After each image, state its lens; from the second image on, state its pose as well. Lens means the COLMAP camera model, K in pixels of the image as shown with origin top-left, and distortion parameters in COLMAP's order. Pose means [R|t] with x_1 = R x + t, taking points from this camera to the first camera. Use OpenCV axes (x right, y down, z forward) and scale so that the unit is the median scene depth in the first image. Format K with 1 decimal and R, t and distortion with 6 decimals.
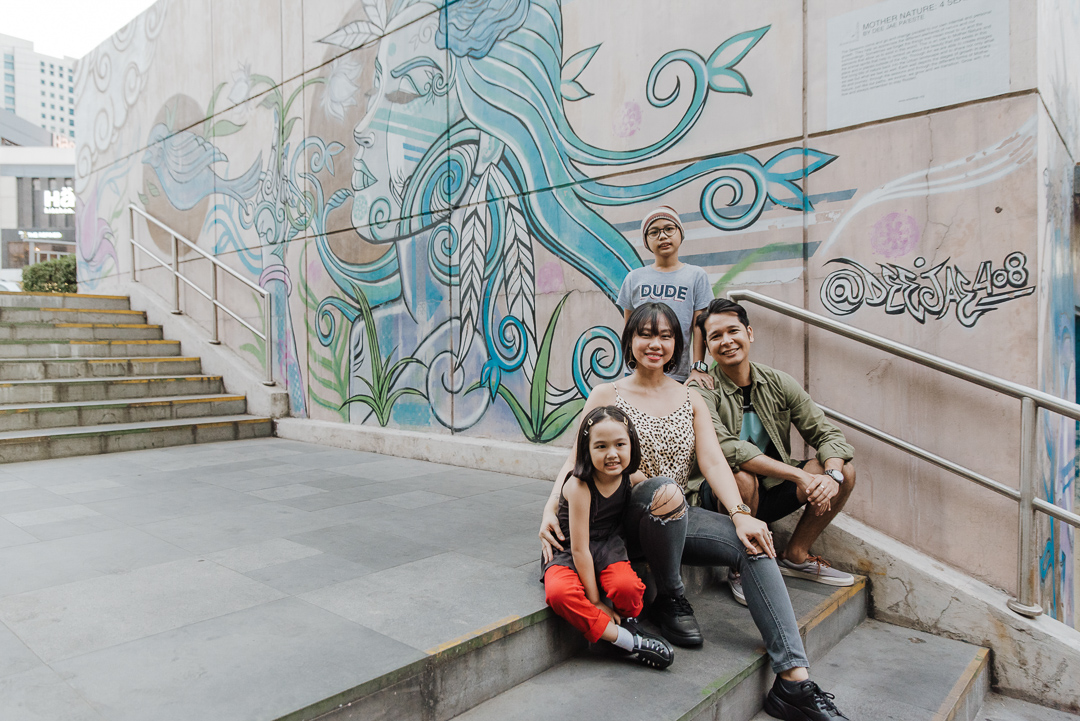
lens RADIAL K [[726.5, 0, 536.0], [0, 726.5, 357.9], [0, 0, 1]] dist [0.010865, -0.000142]
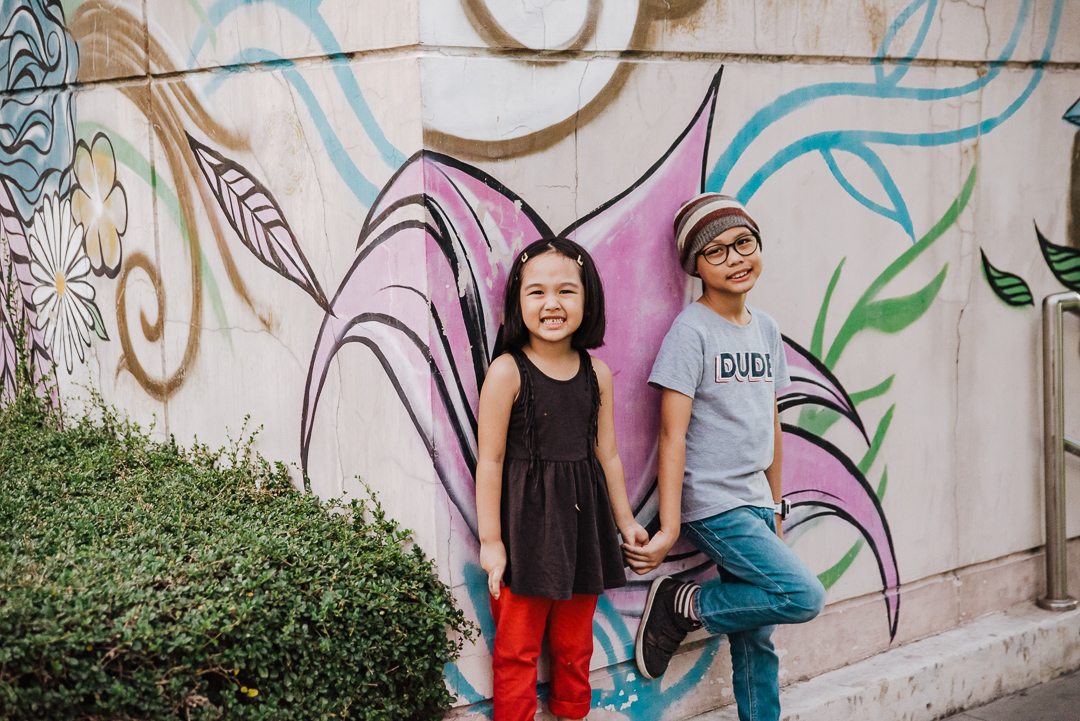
lens RADIAL K [[1737.4, 0, 540.0], [0, 1737.4, 360.4], [0, 0, 1]] dist [-0.007118, 0.000000]
pose [[0.180167, -0.110508, 0.977409, -1.928948], [0.027921, 0.993843, 0.107220, -0.426875], [-0.983240, 0.007973, 0.182143, 1.791232]]
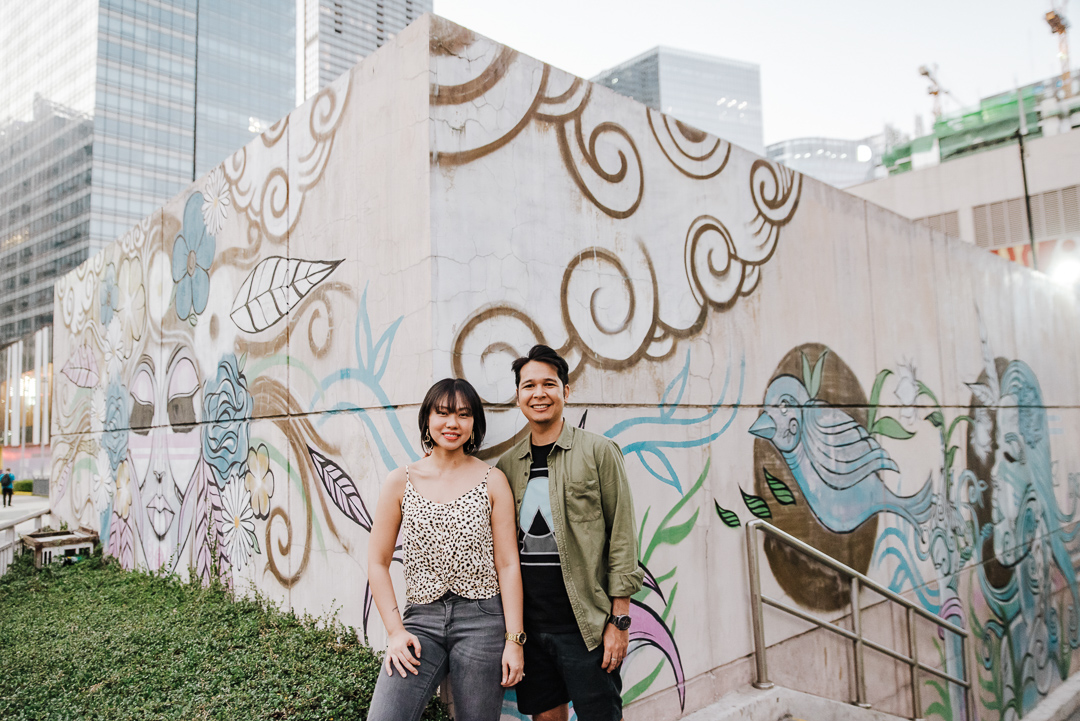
lens RADIAL K [[781.7, 0, 542.1], [0, 781.7, 360.7], [0, 0, 1]] dist [-0.011039, -0.005574]
pose [[0.095675, 0.098925, 0.990485, -1.823589], [0.038003, 0.993961, -0.102943, -0.446929], [-0.994687, 0.047490, 0.091338, 1.827352]]
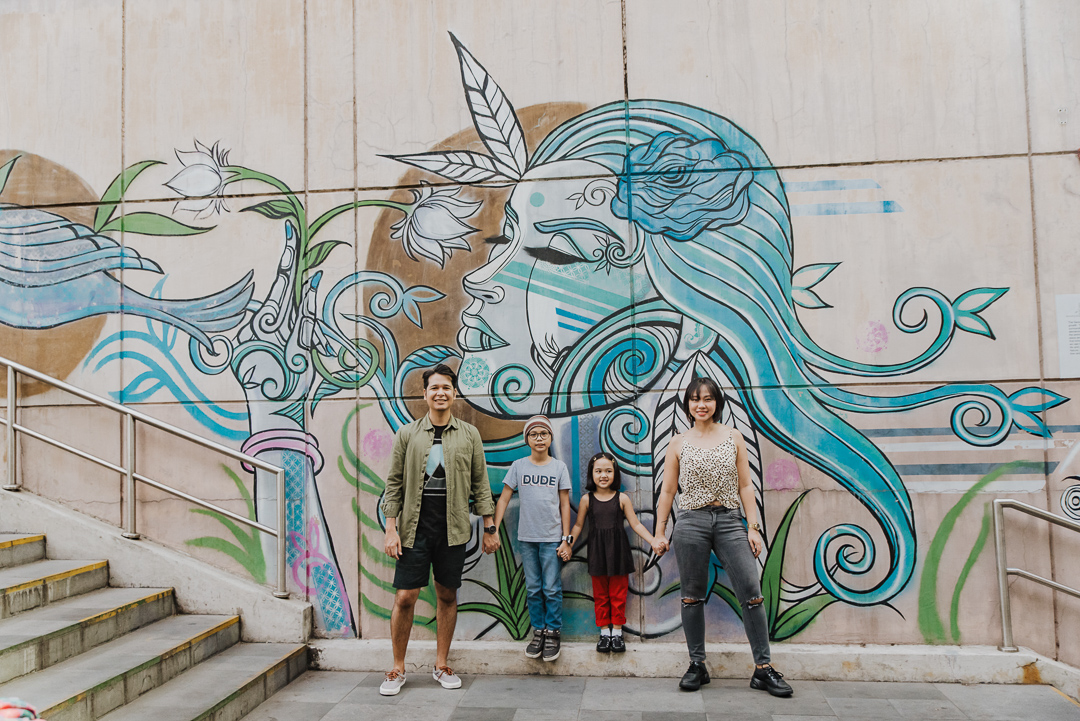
lens RADIAL K [[925.6, 0, 538.8], [0, 925.6, 364.4], [0, 0, 1]] dist [-0.019407, 0.007362]
pose [[0.823572, 0.026266, 0.566604, -0.878257], [0.019977, 0.996964, -0.075253, -0.153248], [-0.566861, 0.073295, 0.820547, 0.110193]]
